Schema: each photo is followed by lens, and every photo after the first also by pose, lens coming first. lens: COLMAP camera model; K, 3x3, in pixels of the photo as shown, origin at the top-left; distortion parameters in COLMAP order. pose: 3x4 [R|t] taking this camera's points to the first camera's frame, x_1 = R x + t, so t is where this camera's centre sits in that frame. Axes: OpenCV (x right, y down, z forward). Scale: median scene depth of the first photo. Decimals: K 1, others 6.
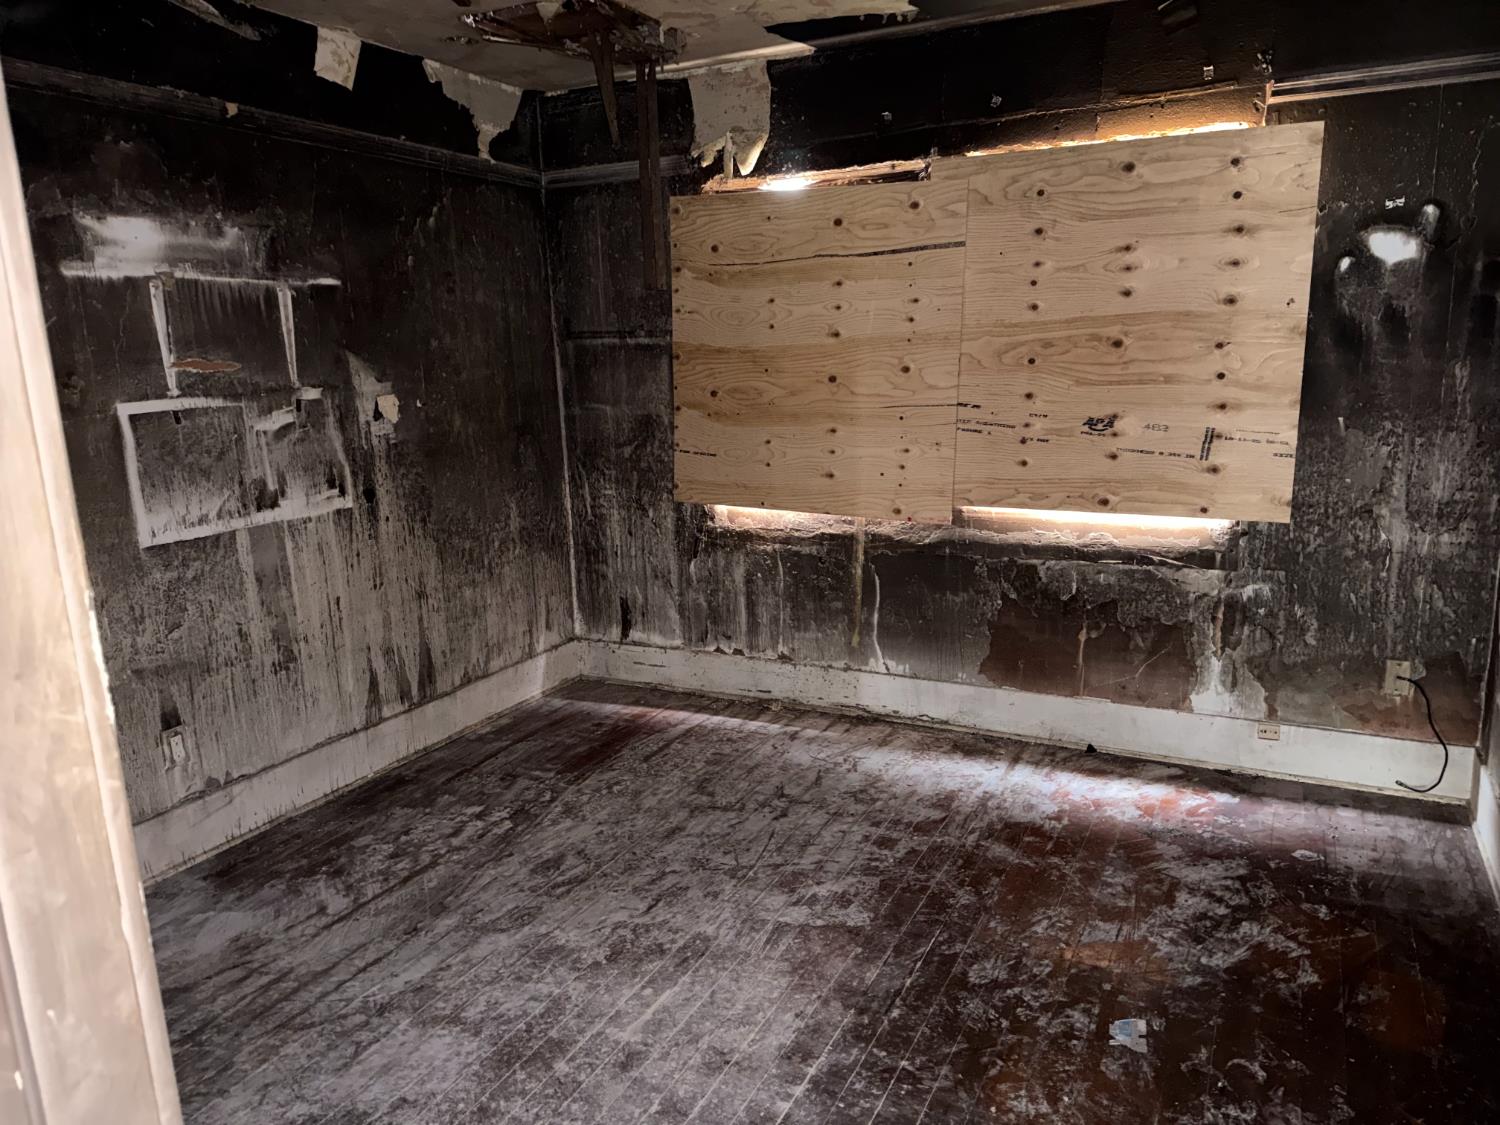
lens RADIAL K [[1057.9, 0, 763.9], [0, 1057.9, 529.8], [0, 0, 1]] dist [0.033426, -0.037427]
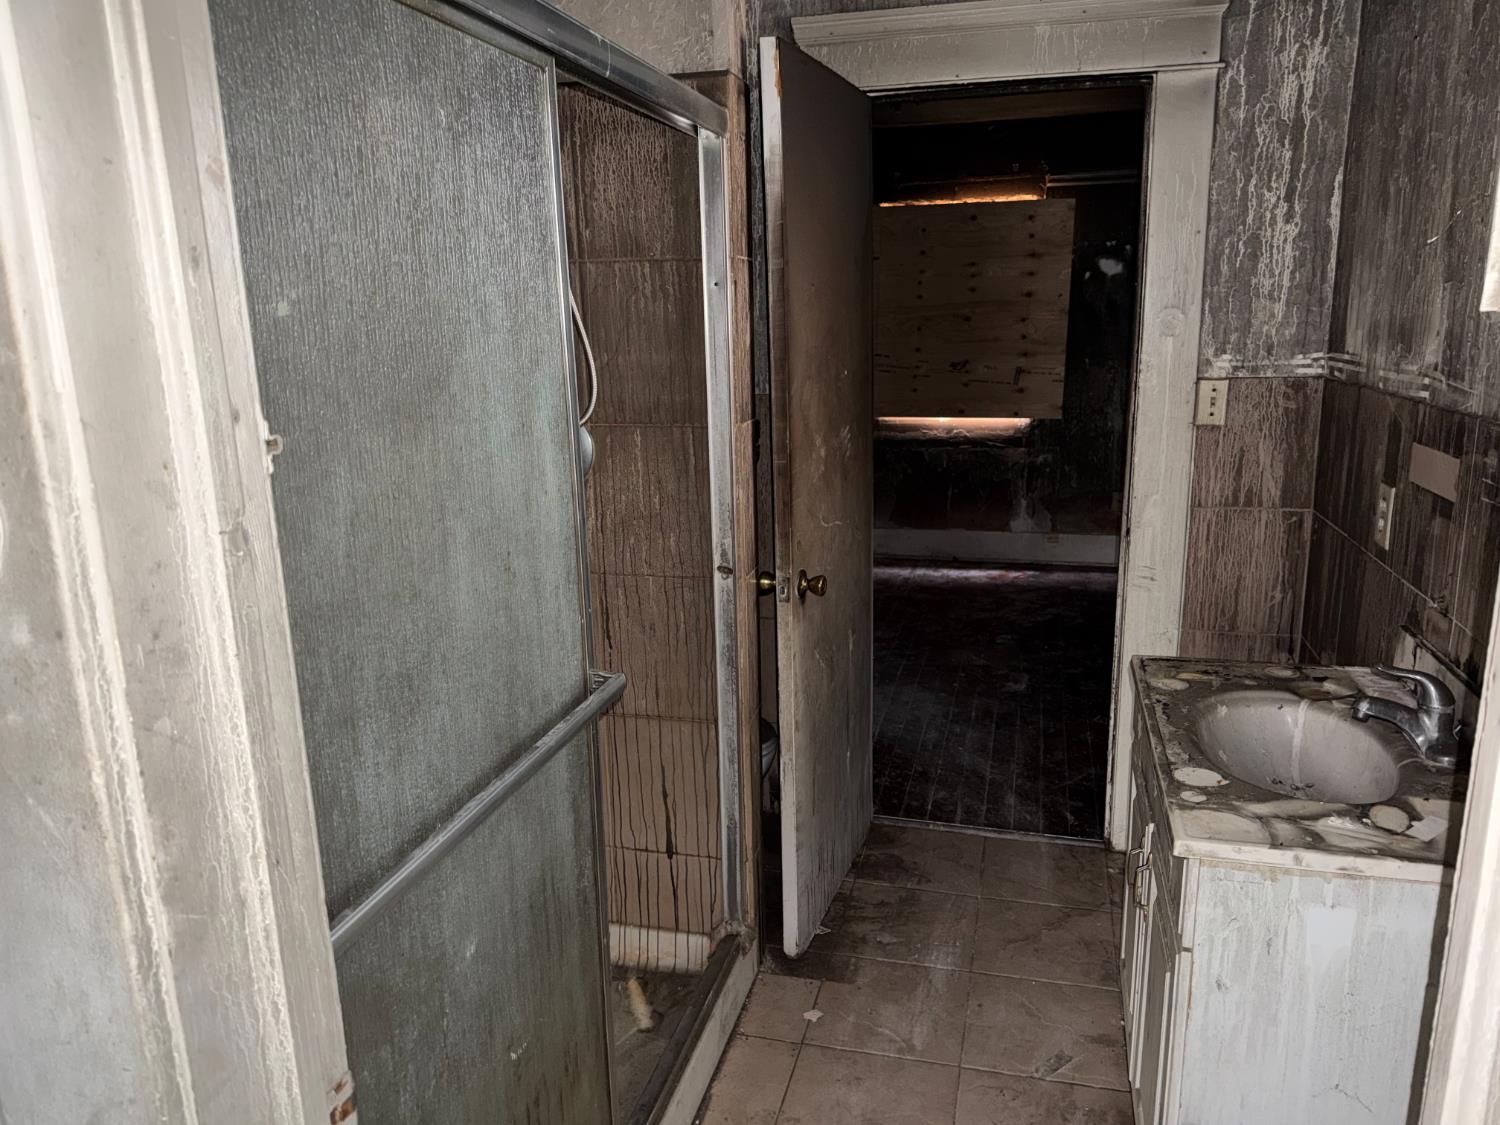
lens RADIAL K [[1057.9, 0, 751.7], [0, 1057.9, 563.6], [0, 0, 1]] dist [0.033426, -0.037427]
pose [[0.978182, -0.035511, 0.204694, -0.394011], [0.030607, 0.999165, 0.027073, 0.172073], [-0.205484, -0.020217, 0.978452, -0.654042]]
